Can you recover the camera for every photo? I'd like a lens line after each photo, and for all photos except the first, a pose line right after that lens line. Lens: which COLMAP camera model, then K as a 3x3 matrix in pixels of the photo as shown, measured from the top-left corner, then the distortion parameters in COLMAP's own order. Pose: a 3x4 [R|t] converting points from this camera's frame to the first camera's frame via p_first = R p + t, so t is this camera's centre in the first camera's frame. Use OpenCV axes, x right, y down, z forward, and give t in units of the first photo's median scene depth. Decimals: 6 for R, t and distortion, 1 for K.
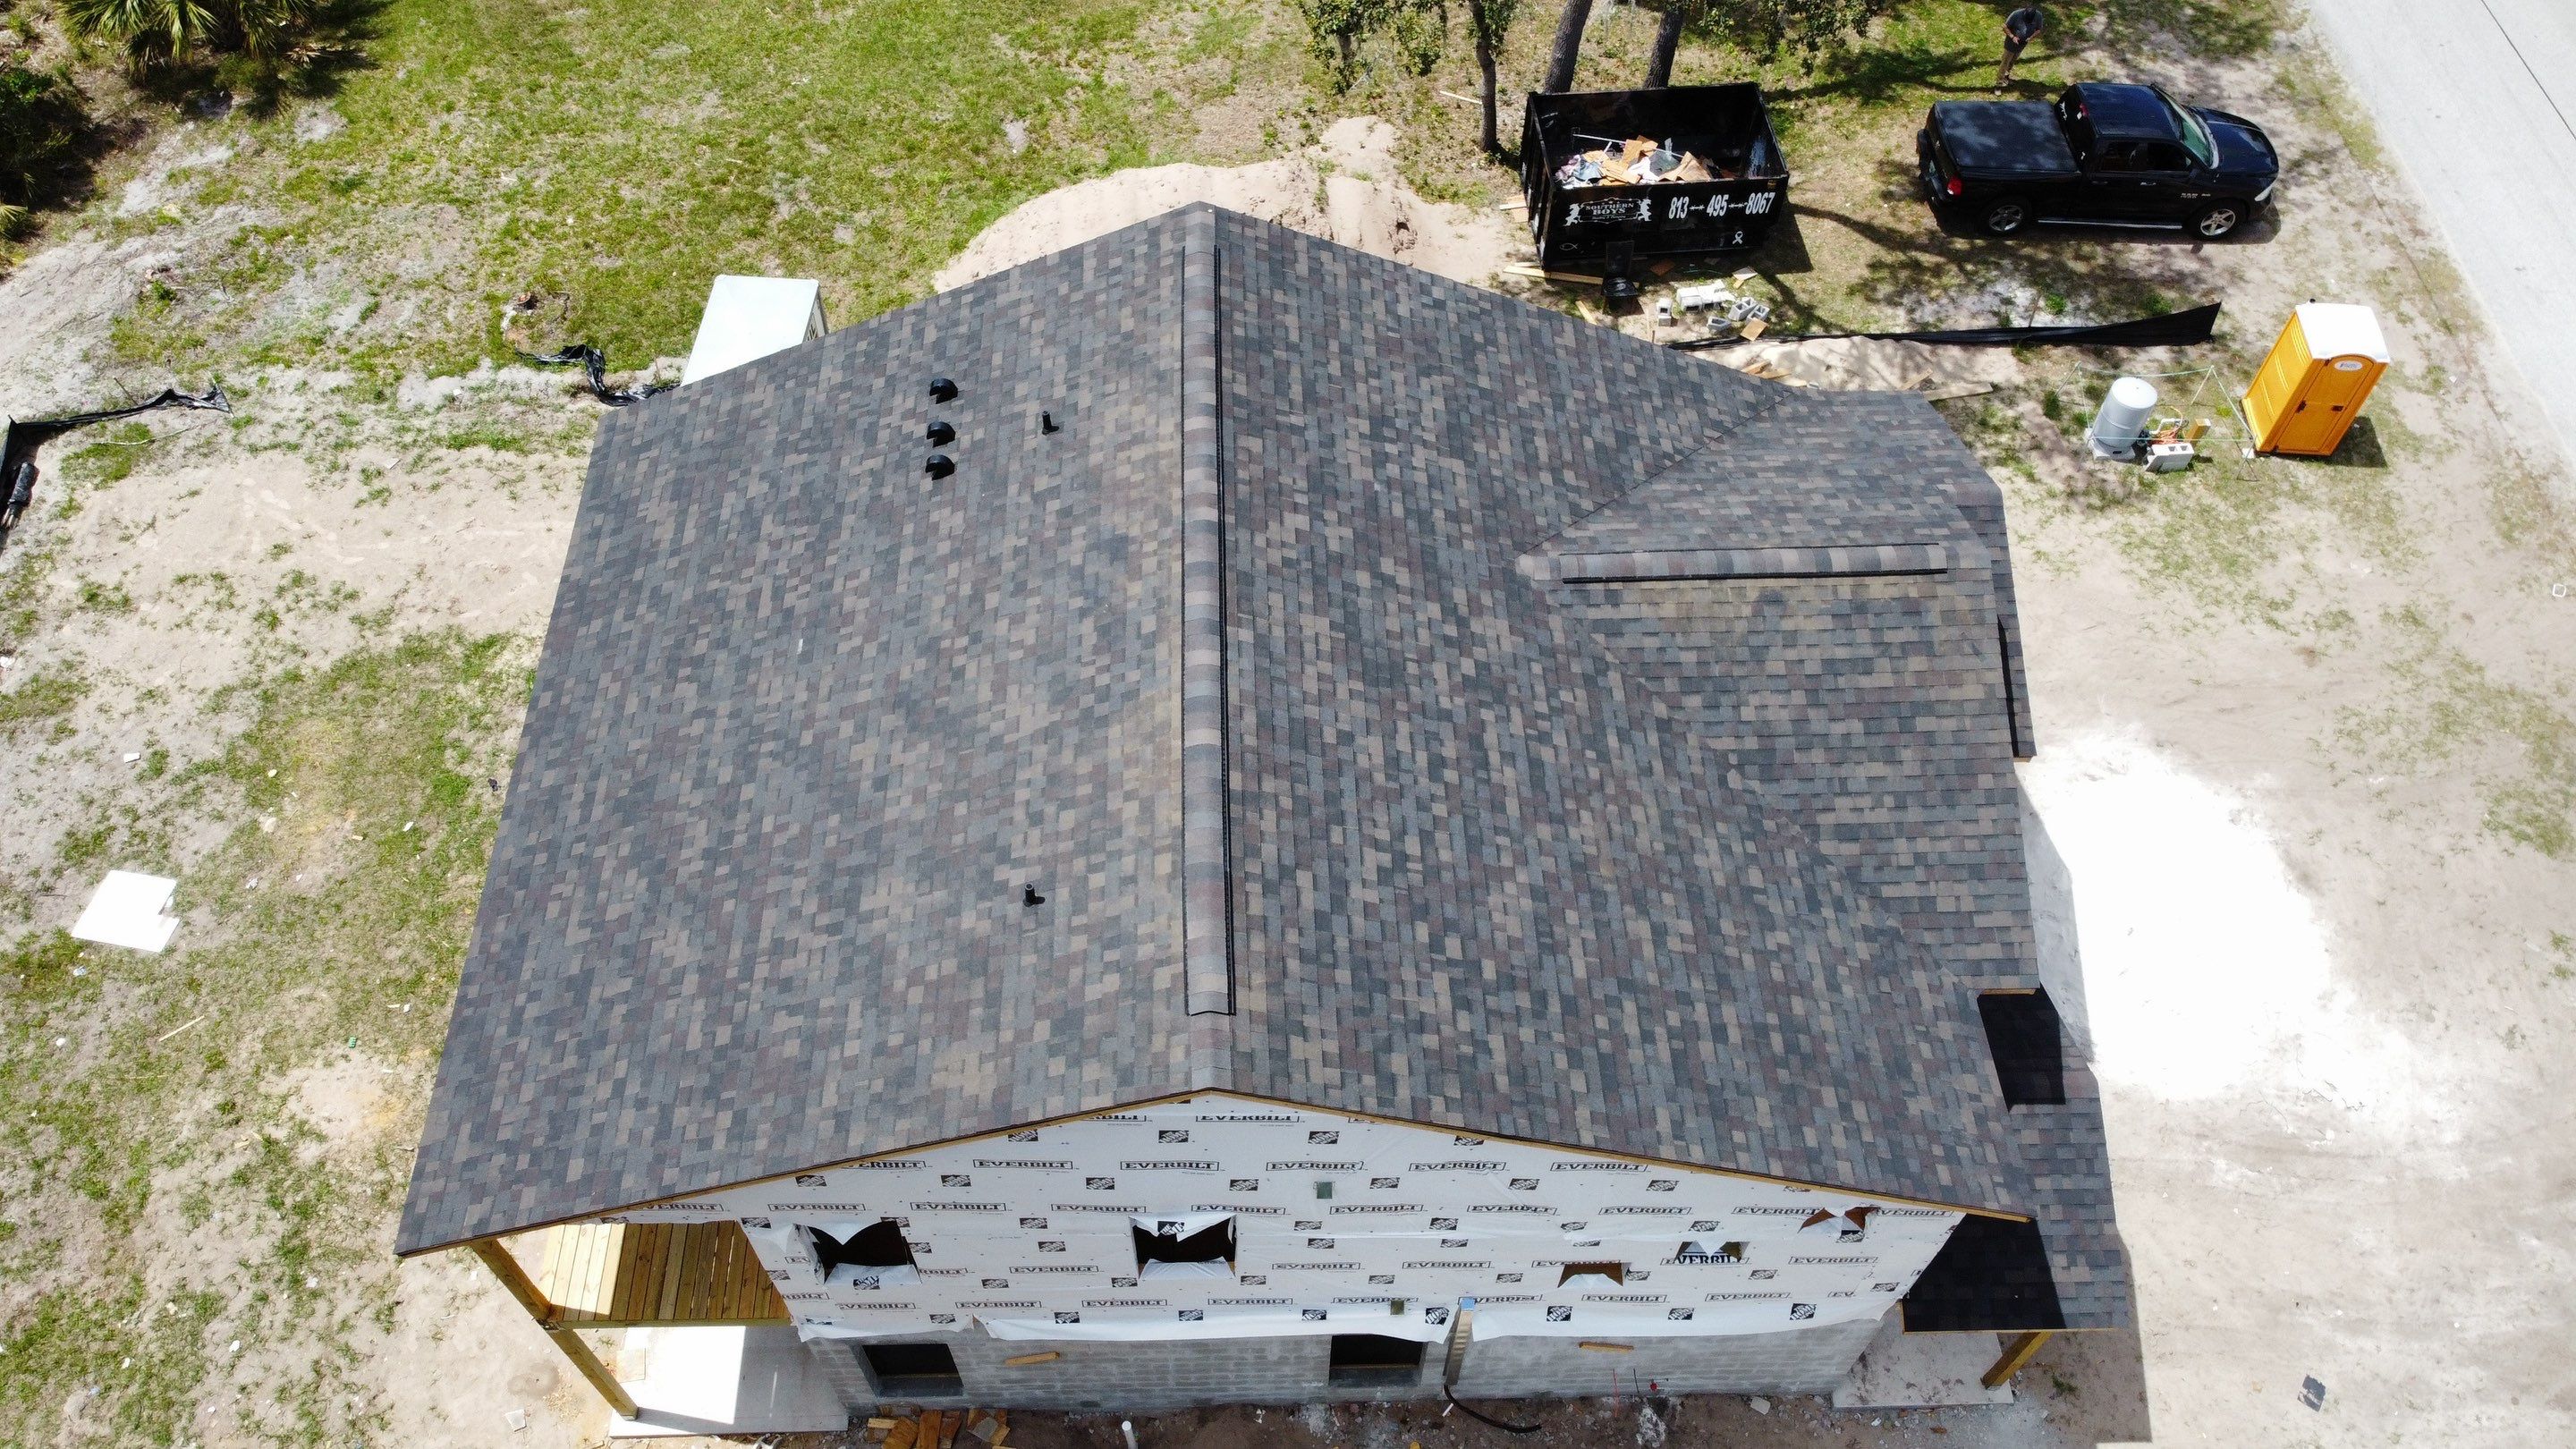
lens RADIAL K [[1954.2, 0, 1255.6], [0, 1954.2, 695.0], [0, 0, 1]] dist [0.008716, -0.019968]
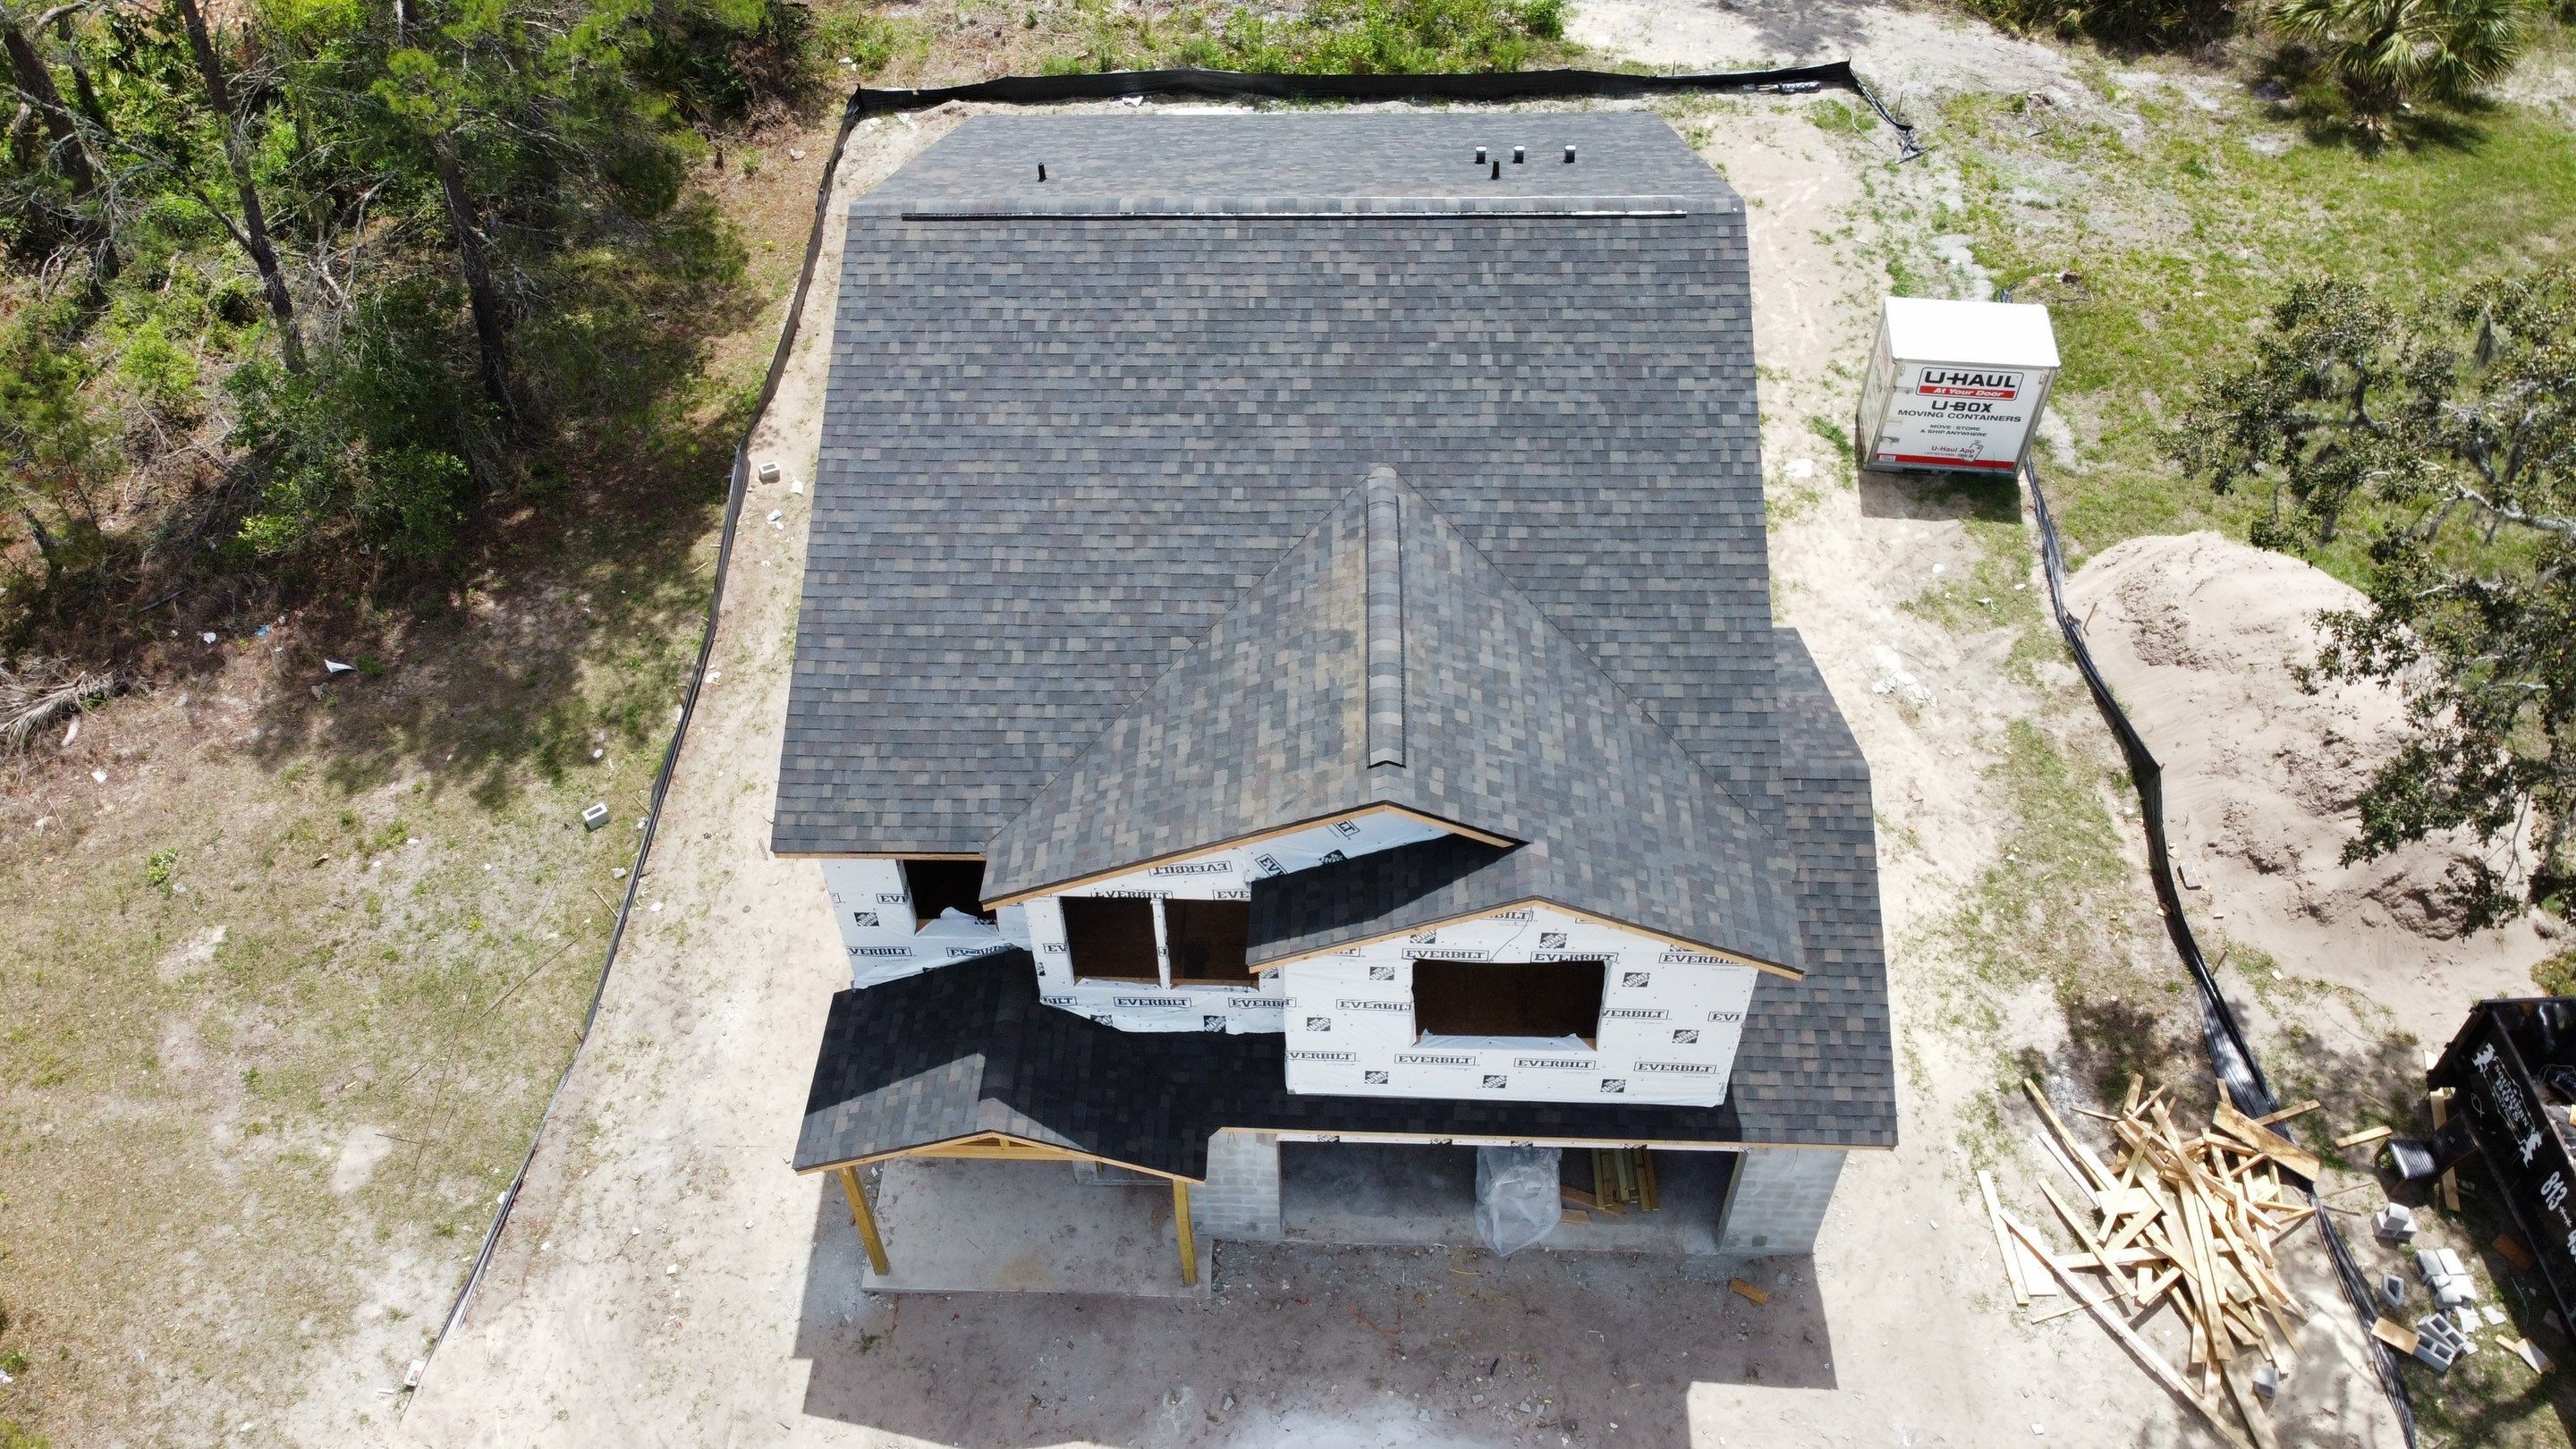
lens RADIAL K [[1954.2, 0, 1251.3], [0, 1954.2, 684.5], [0, 0, 1]] dist [0.008716, -0.019968]
pose [[-0.069910, 0.724325, -0.685905, 0.812605], [-0.779457, 0.389438, 0.490698, -0.414172], [0.622542, 0.568938, 0.537355, 0.367811]]
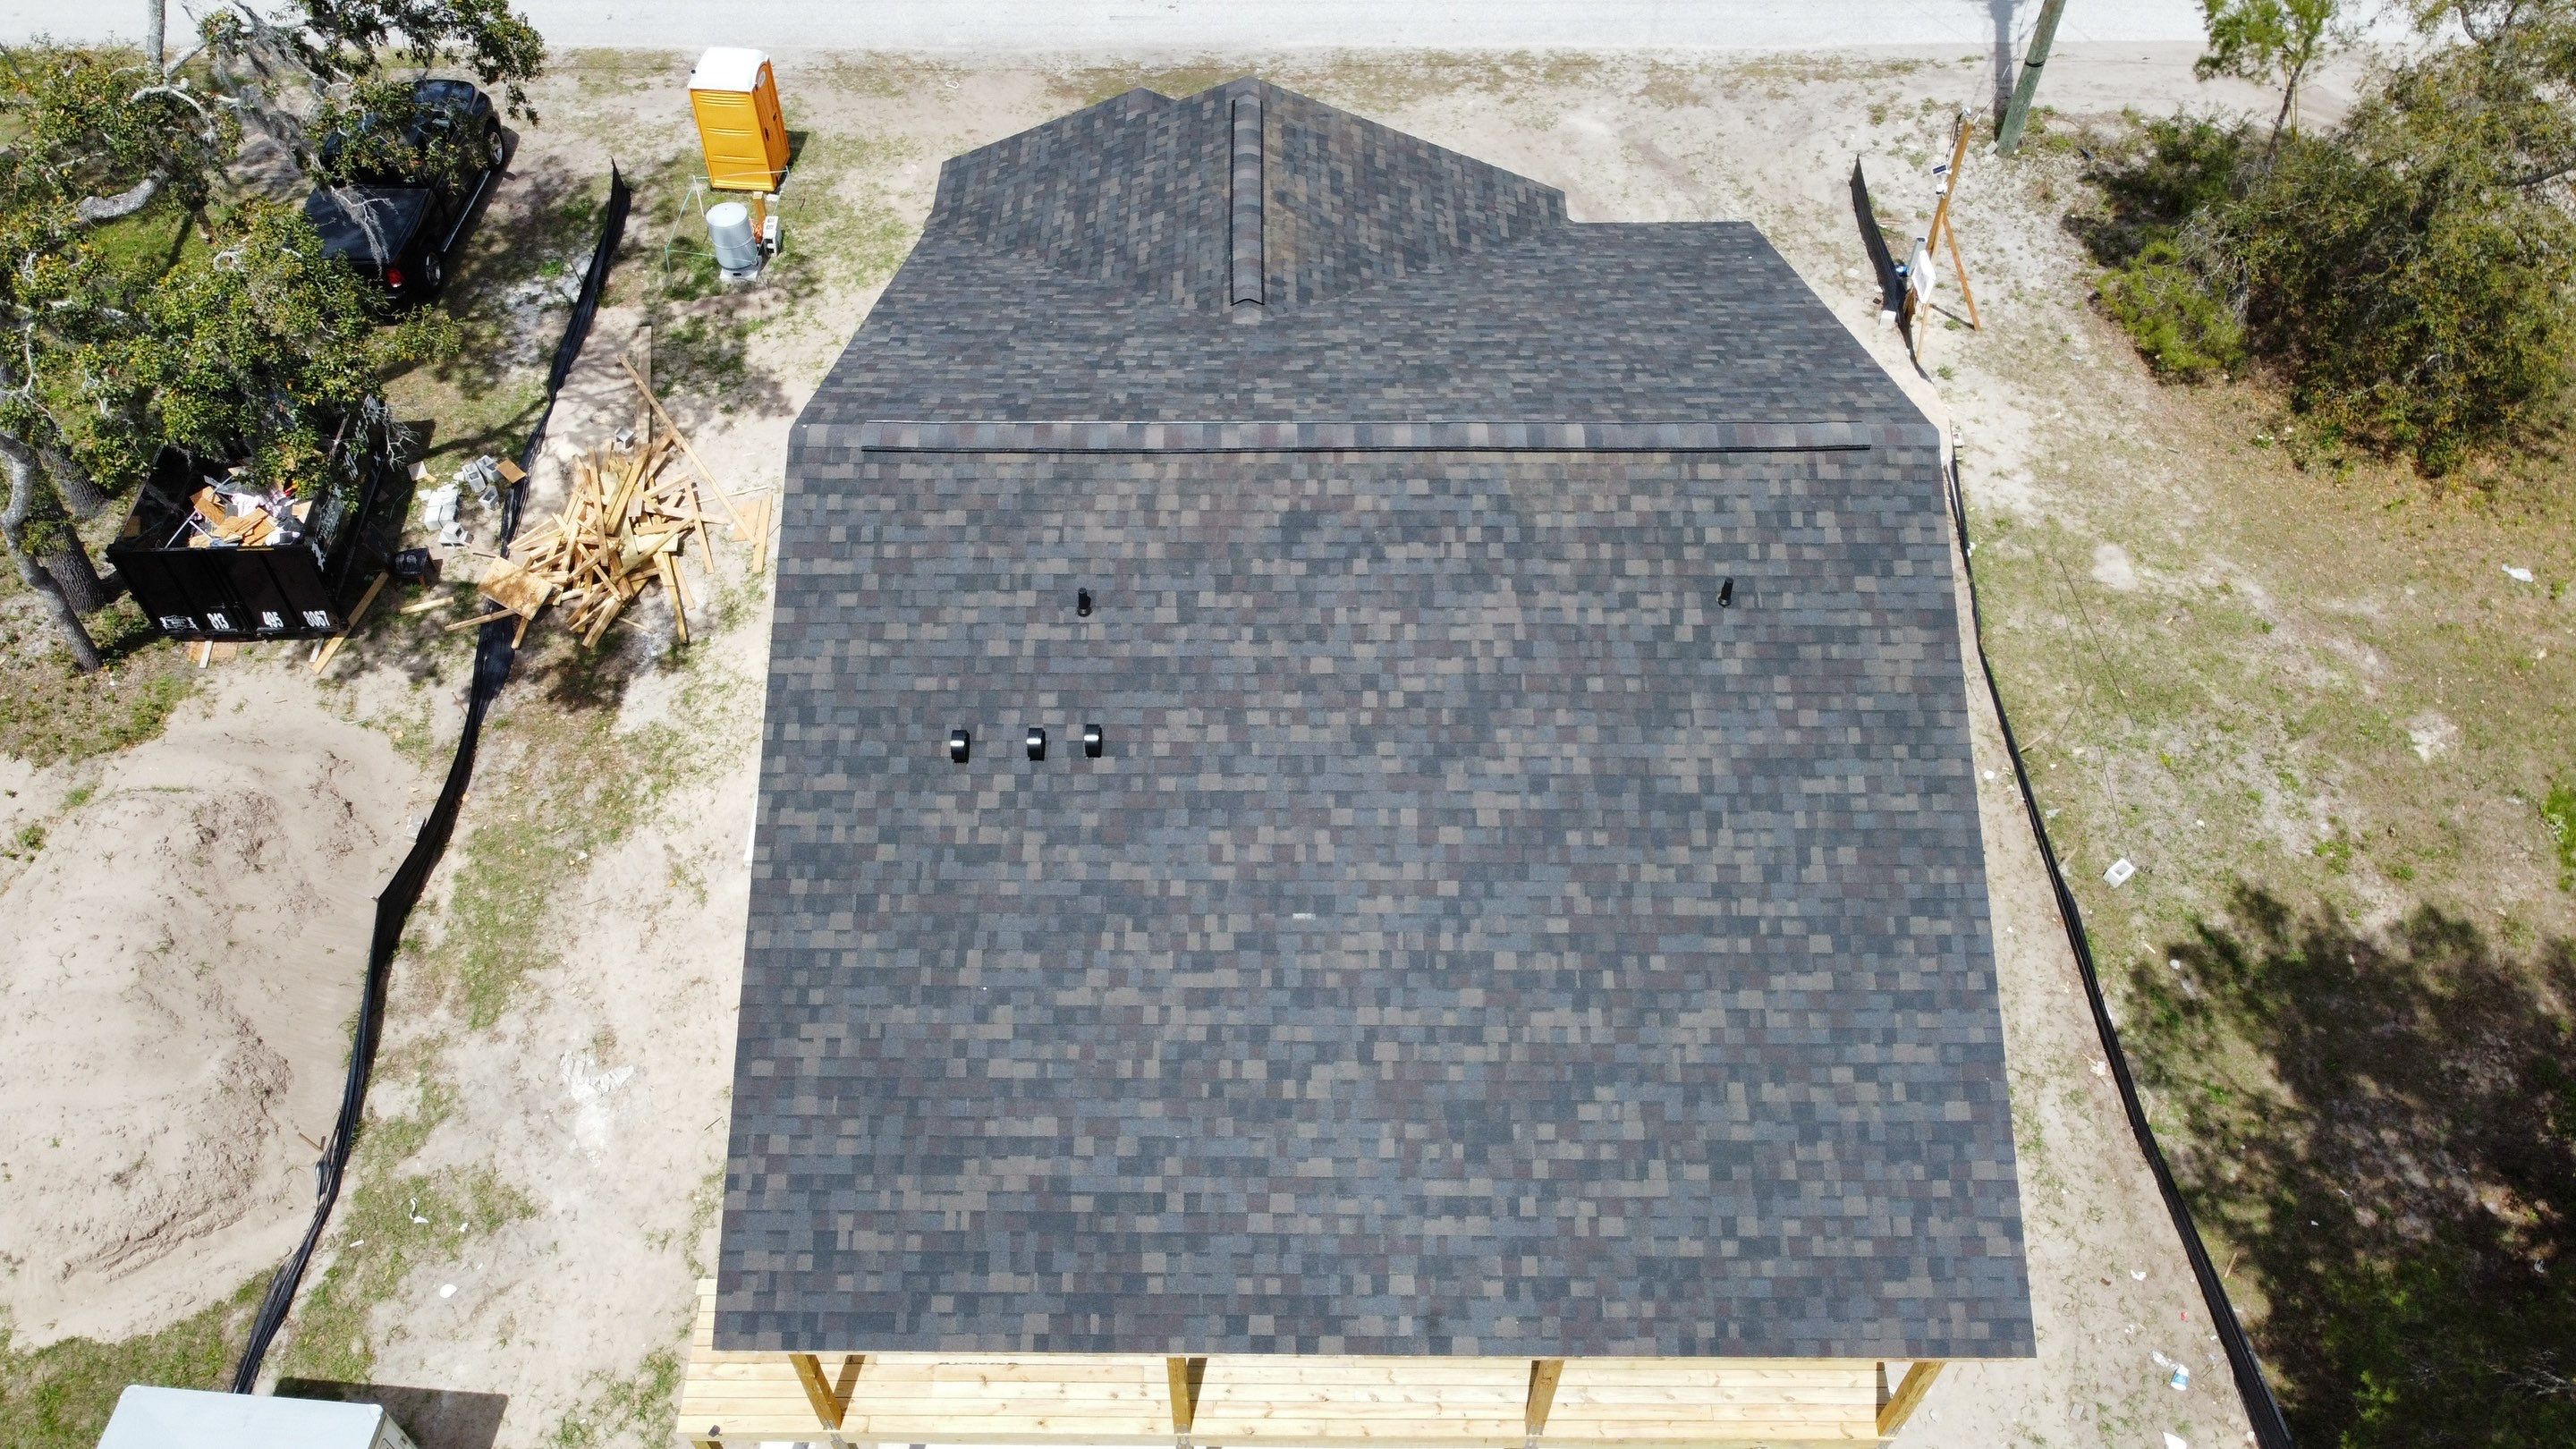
lens RADIAL K [[1954.2, 0, 1258.3], [0, 1954.2, 694.0], [0, 0, 1]] dist [0.008716, -0.019968]
pose [[0.030068, -0.758618, 0.650841, -0.584556], [0.803747, 0.405437, 0.435444, -0.366765], [-0.594211, 0.510019, 0.621928, 0.371663]]
